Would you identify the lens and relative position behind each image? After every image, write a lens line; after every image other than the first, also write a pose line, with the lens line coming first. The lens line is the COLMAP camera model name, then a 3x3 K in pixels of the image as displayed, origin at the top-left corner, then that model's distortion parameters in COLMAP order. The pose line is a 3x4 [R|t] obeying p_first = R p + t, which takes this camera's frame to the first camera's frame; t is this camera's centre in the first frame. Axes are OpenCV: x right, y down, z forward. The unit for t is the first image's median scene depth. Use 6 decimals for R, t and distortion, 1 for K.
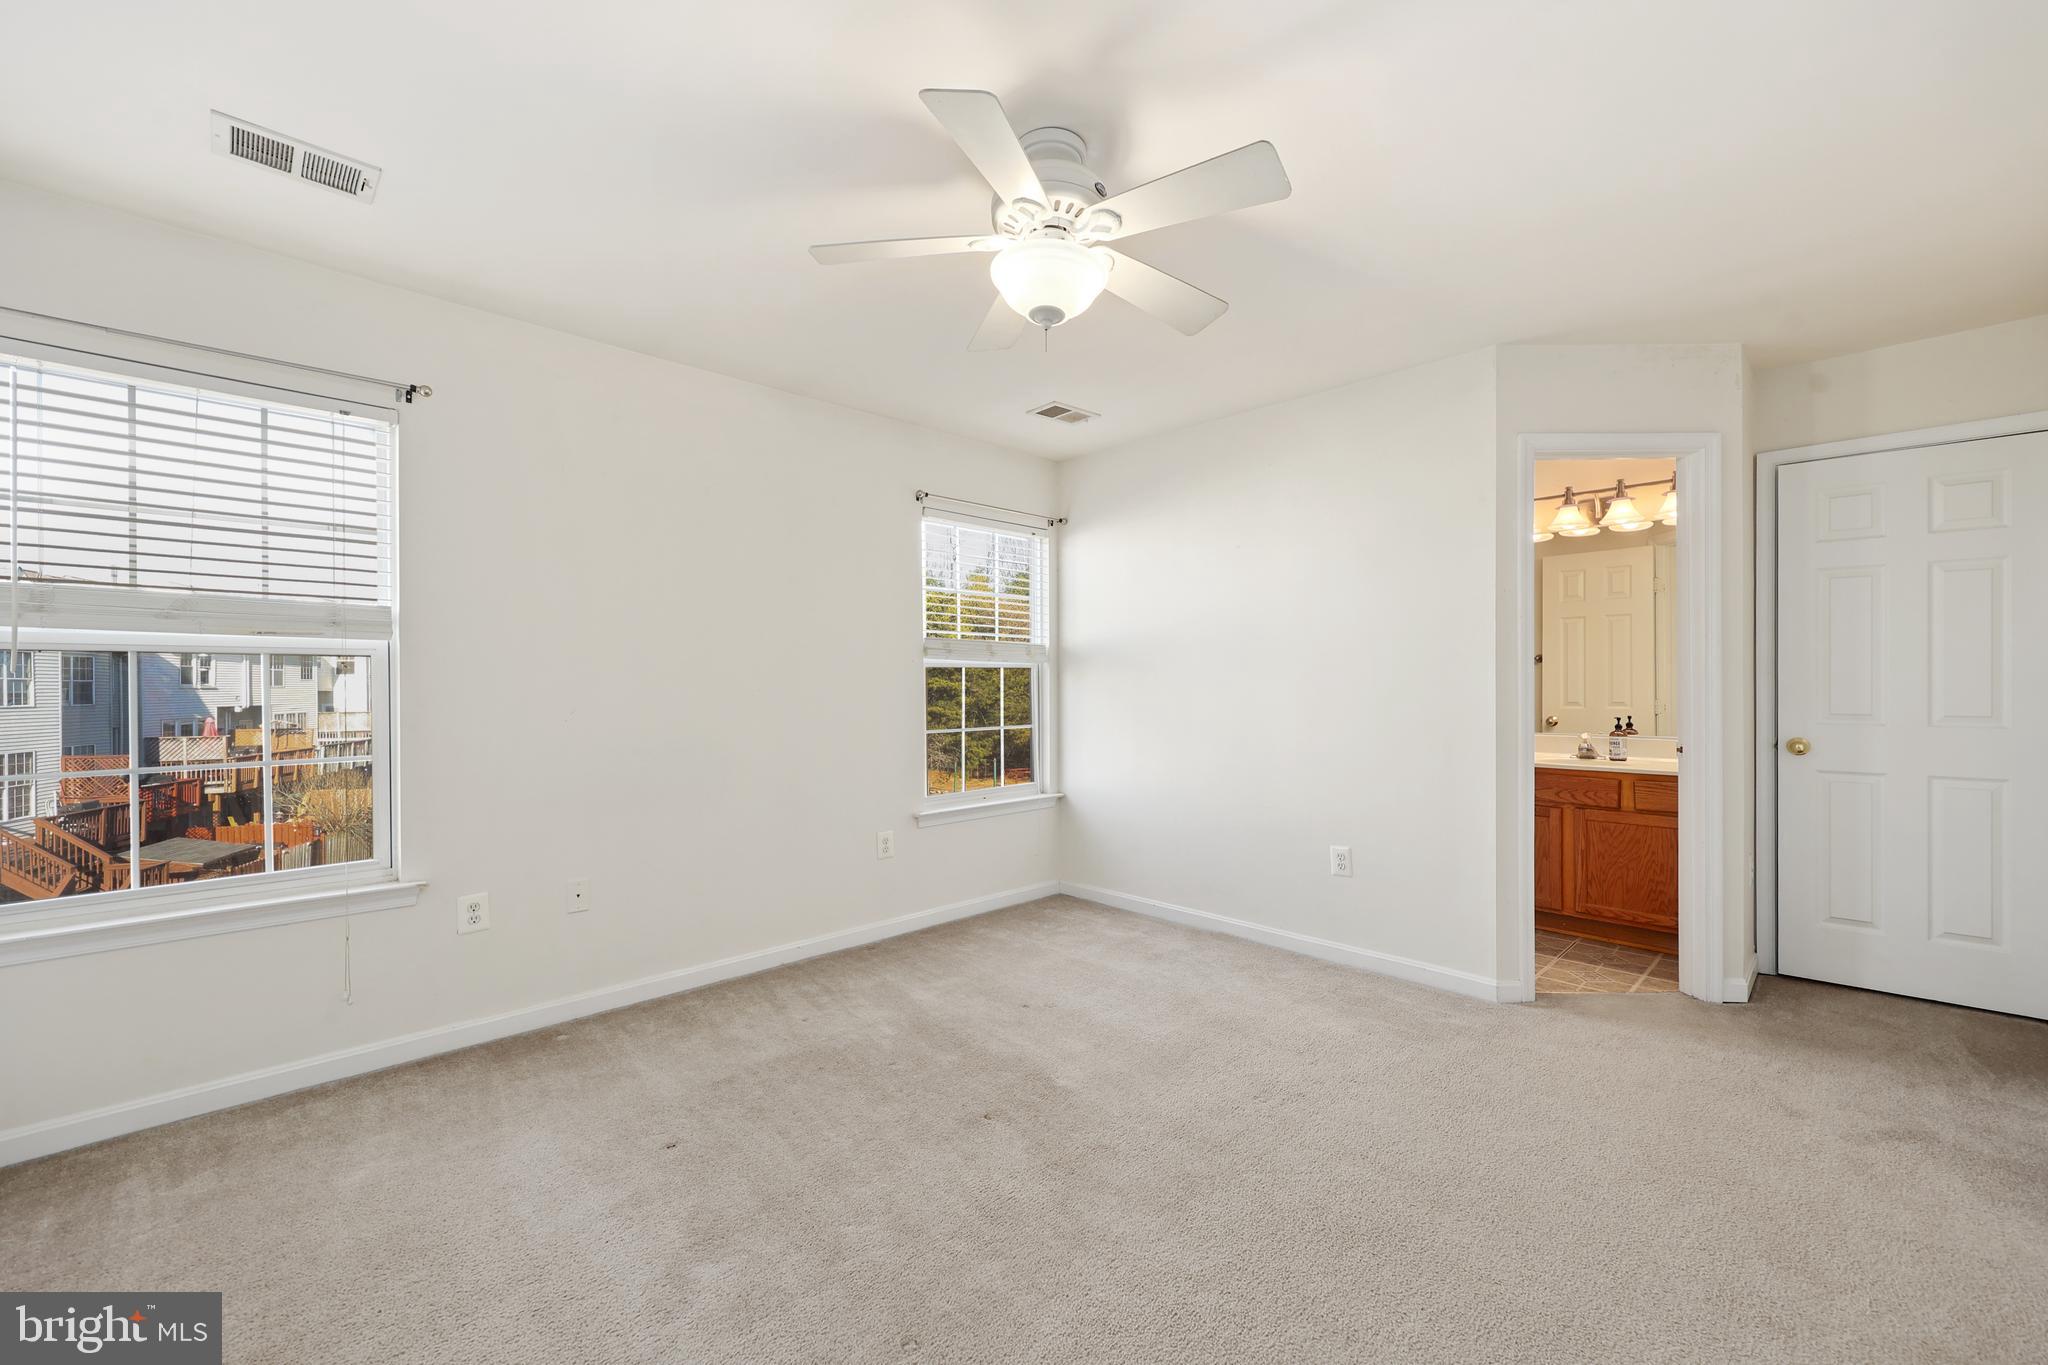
lens RADIAL K [[843.8, 0, 1038.0], [0, 843.8, 685.1], [0, 0, 1]] dist [-0.000356, 0.000590]
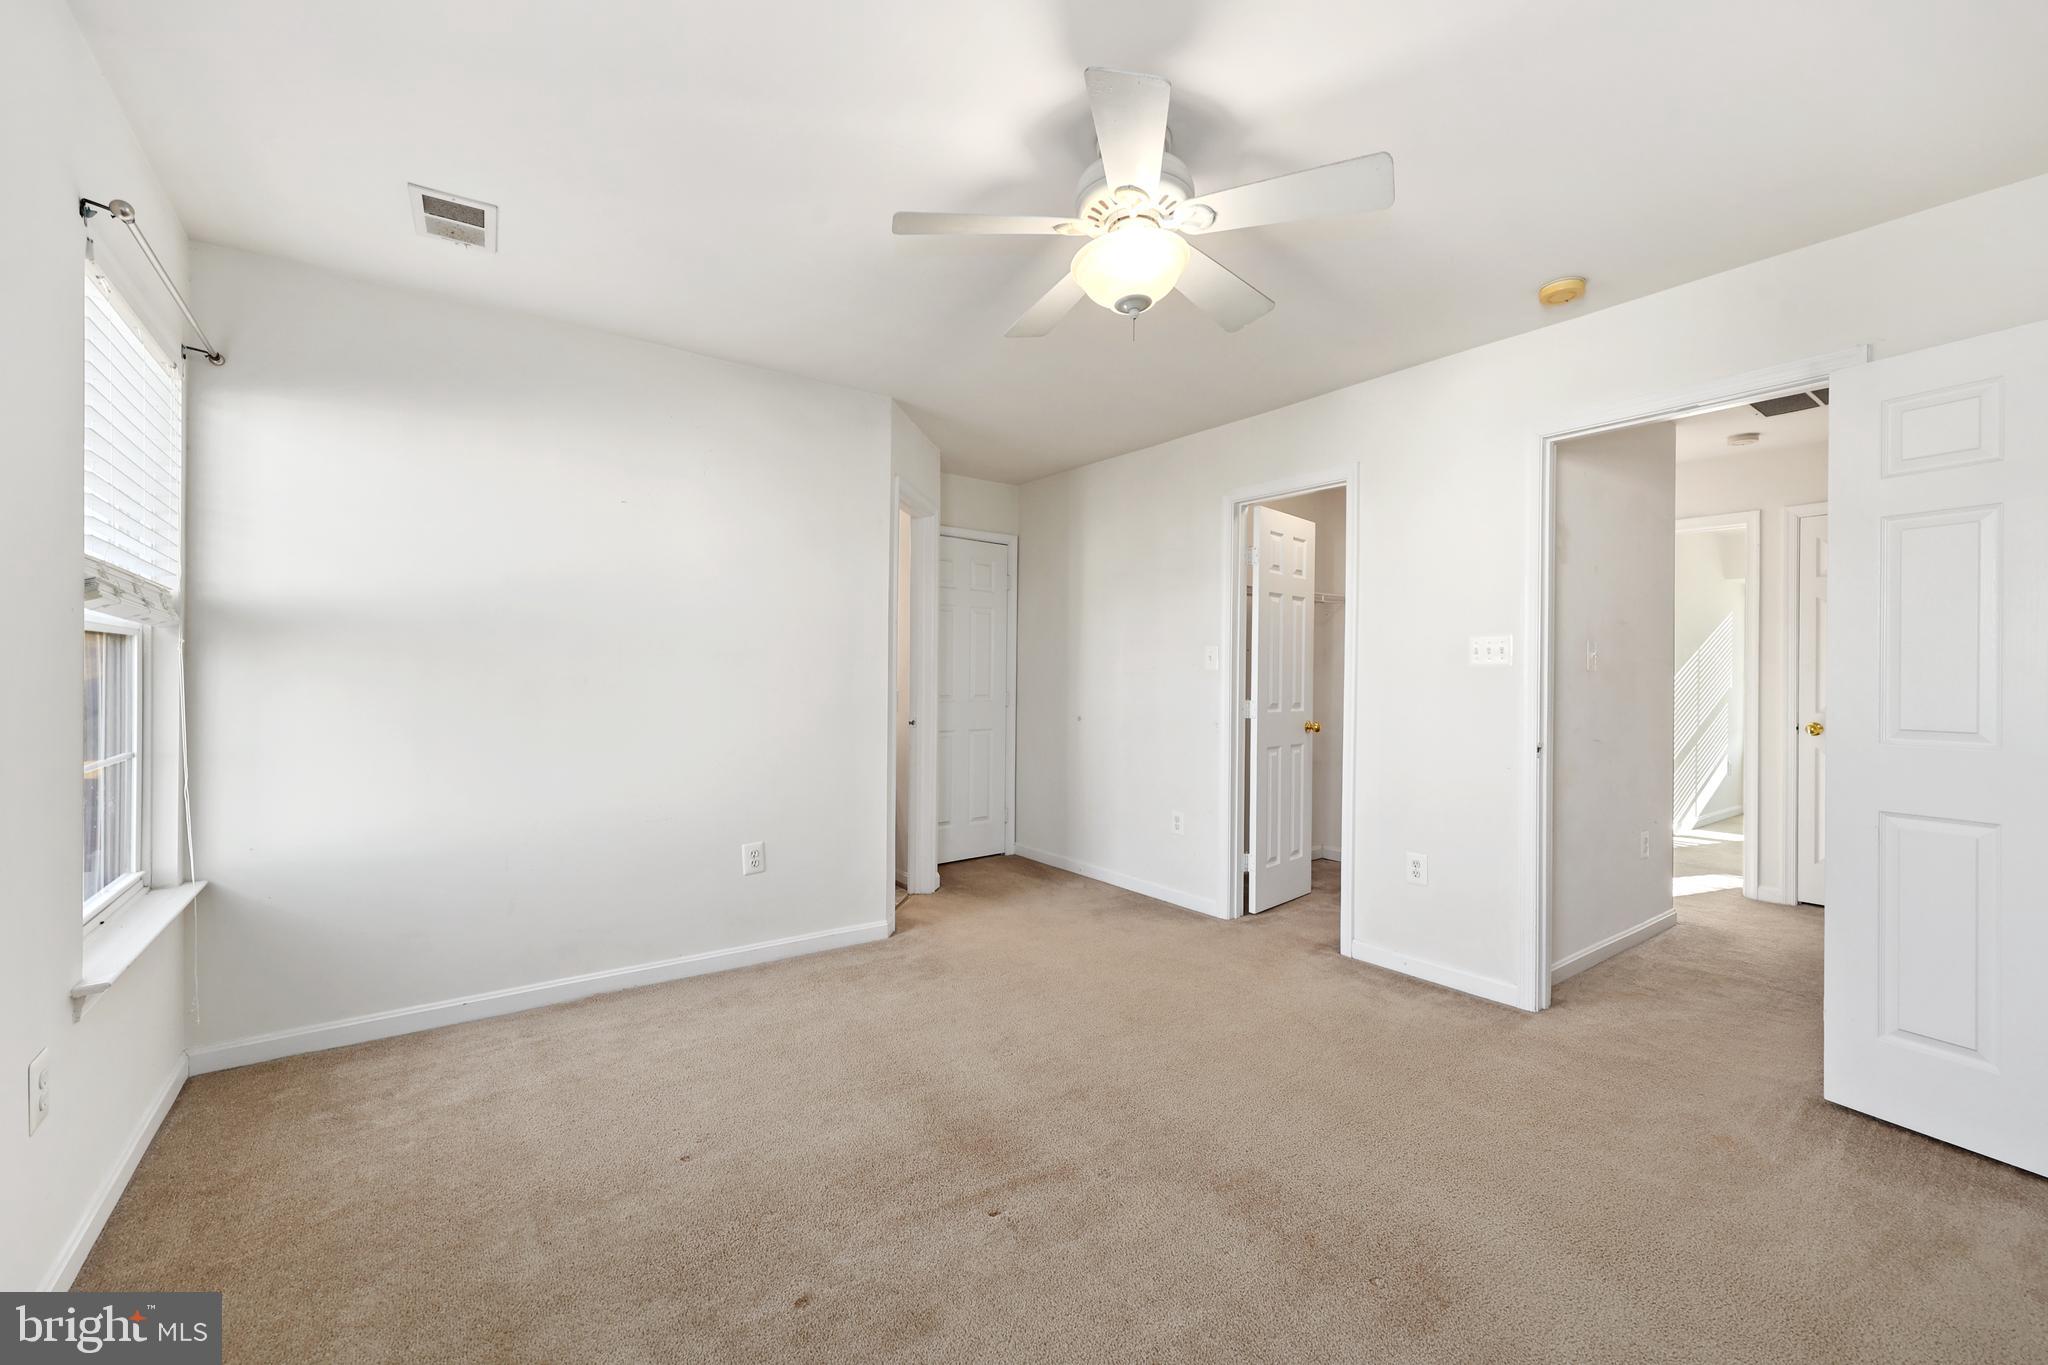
lens RADIAL K [[843.8, 0, 1034.7], [0, 843.8, 672.6], [0, 0, 1]] dist [-0.000356, 0.000590]
pose [[0.127782, 0.008653, 0.991765, -0.087213], [-0.005080, 0.999955, -0.008070, 0.000419], [-0.991789, -0.004007, 0.127820, 0.087547]]
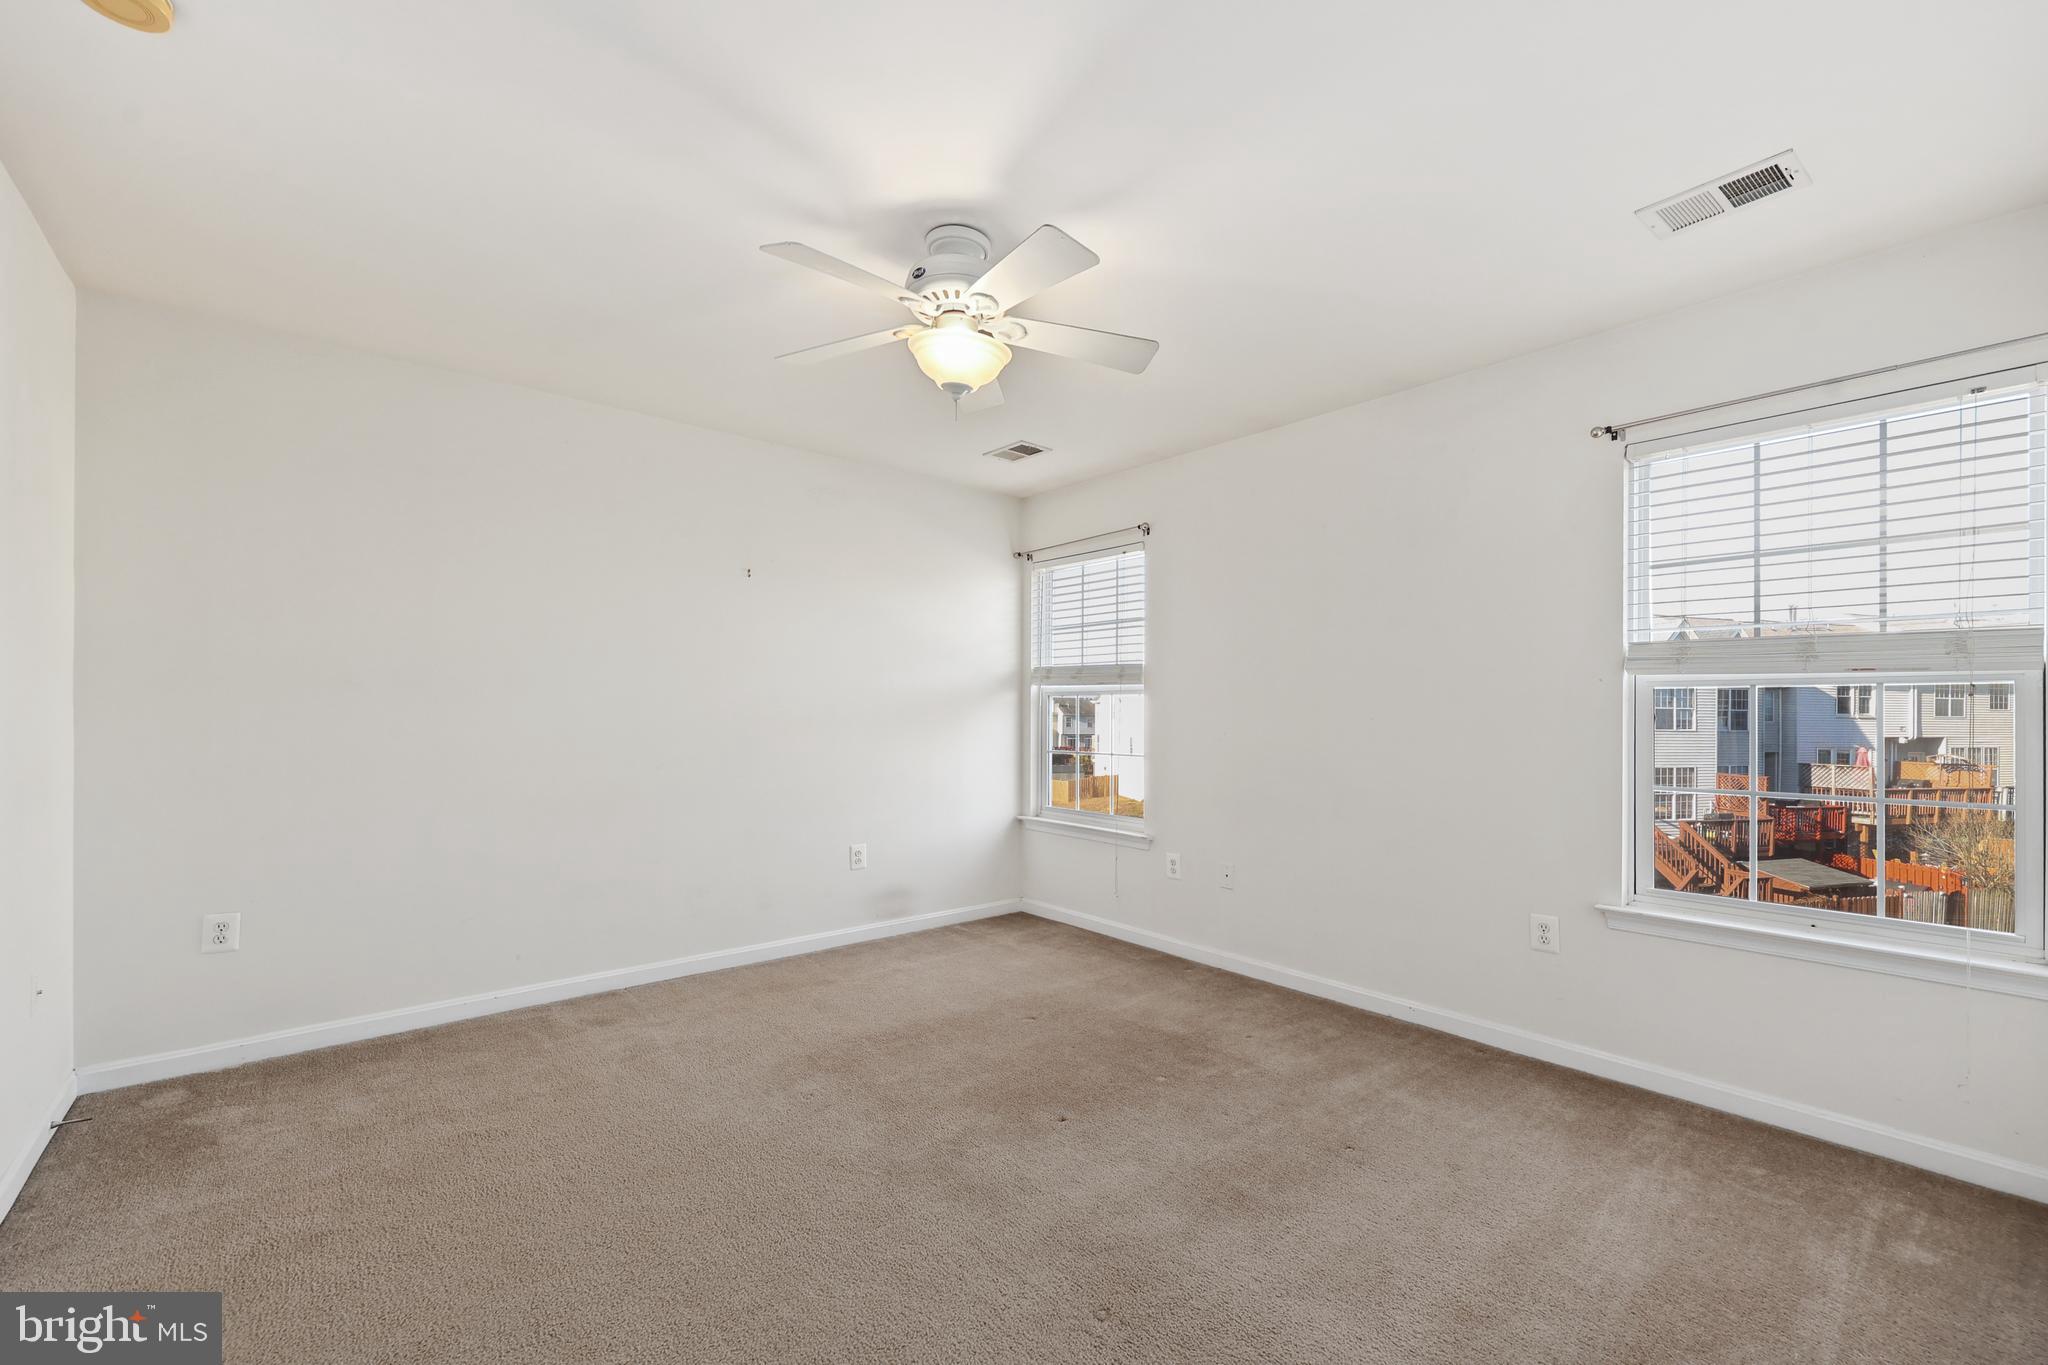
lens RADIAL K [[843.8, 0, 1019.7], [0, 843.8, 704.4], [0, 0, 1]] dist [-0.000356, 0.000590]
pose [[-0.067774, -0.003023, -0.997696, 0.101232], [-0.009020, 0.999956, -0.002417, -0.000874], [0.997660, 0.008835, -0.067799, 0.101587]]
